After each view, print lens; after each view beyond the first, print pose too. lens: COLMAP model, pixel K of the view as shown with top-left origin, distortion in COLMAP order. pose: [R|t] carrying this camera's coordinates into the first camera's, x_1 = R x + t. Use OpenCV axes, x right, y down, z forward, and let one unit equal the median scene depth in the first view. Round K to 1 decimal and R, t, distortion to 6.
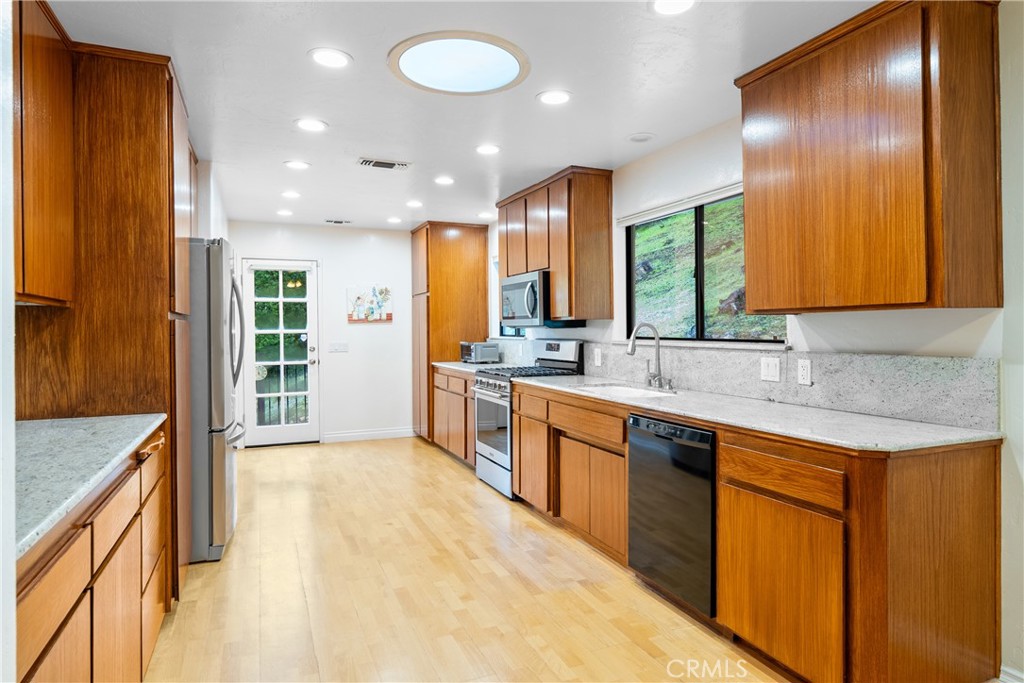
lens RADIAL K [[615.4, 0, 516.3], [0, 615.4, 331.4], [0, 0, 1]] dist [-0.002398, 0.001126]
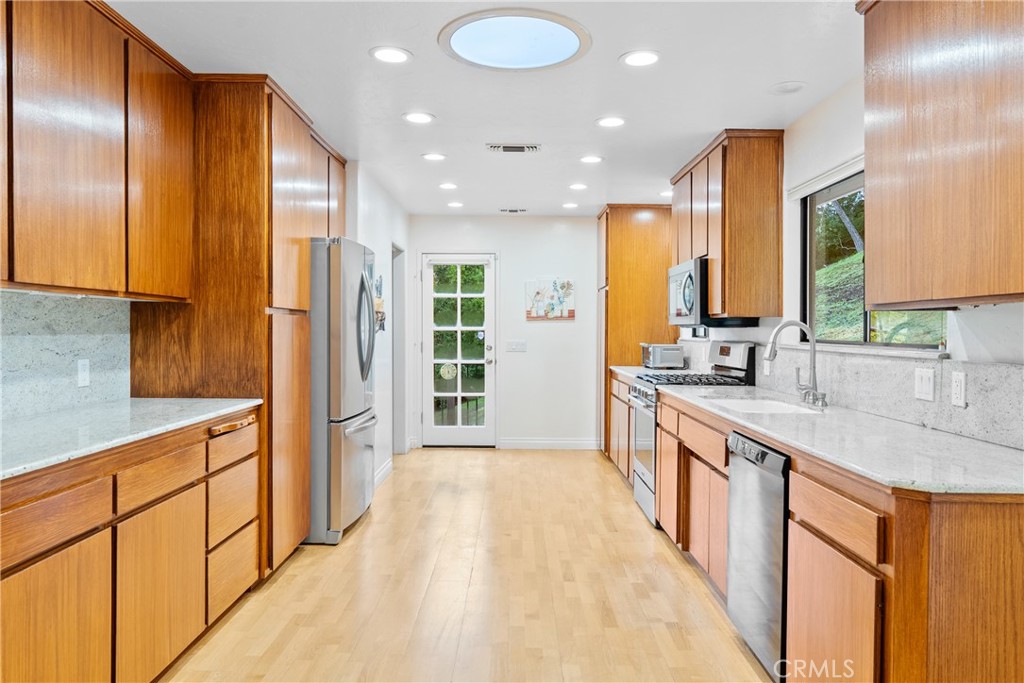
lens RADIAL K [[731.0, 0, 508.7], [0, 731.0, 342.4], [0, 0, 1]] dist [-0.006655, -0.001139]
pose [[0.911823, 0.018963, -0.410146, 0.303311], [-0.013325, 0.999773, 0.016600, 0.003015], [0.410368, -0.009671, 0.911869, -0.010976]]
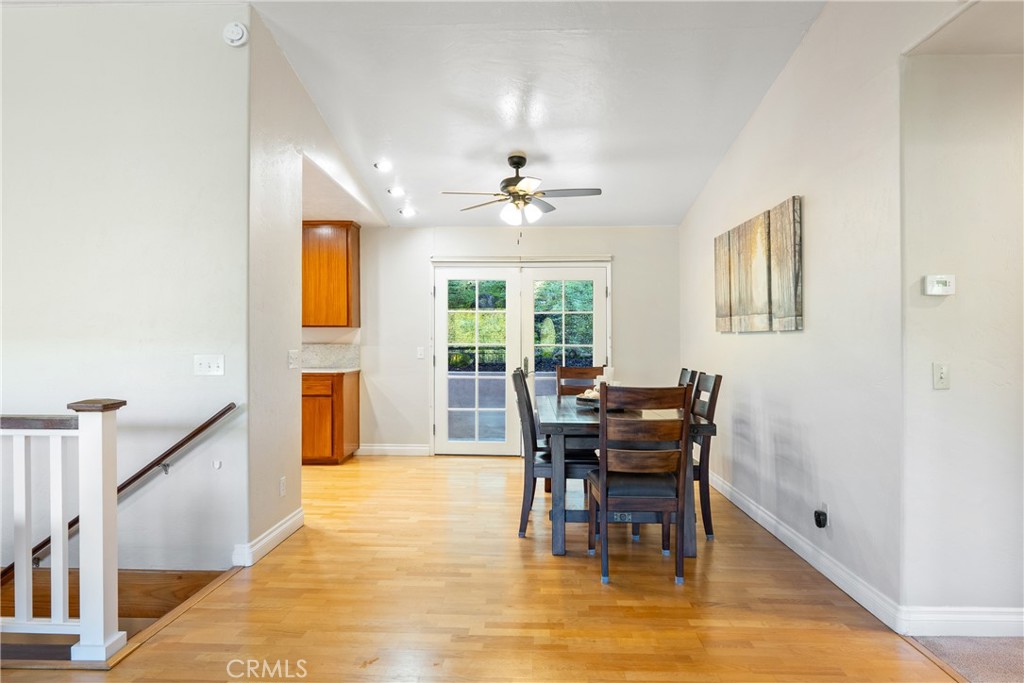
lens RADIAL K [[649.5, 0, 510.3], [0, 649.5, 339.8], [0, 0, 1]] dist [0.000359, -0.000090]
pose [[0.417687, 0.003633, 0.908584, -1.263177], [-0.005157, 0.999985, -0.001628, 0.015889], [-0.908576, -0.004005, 0.417700, -0.713161]]
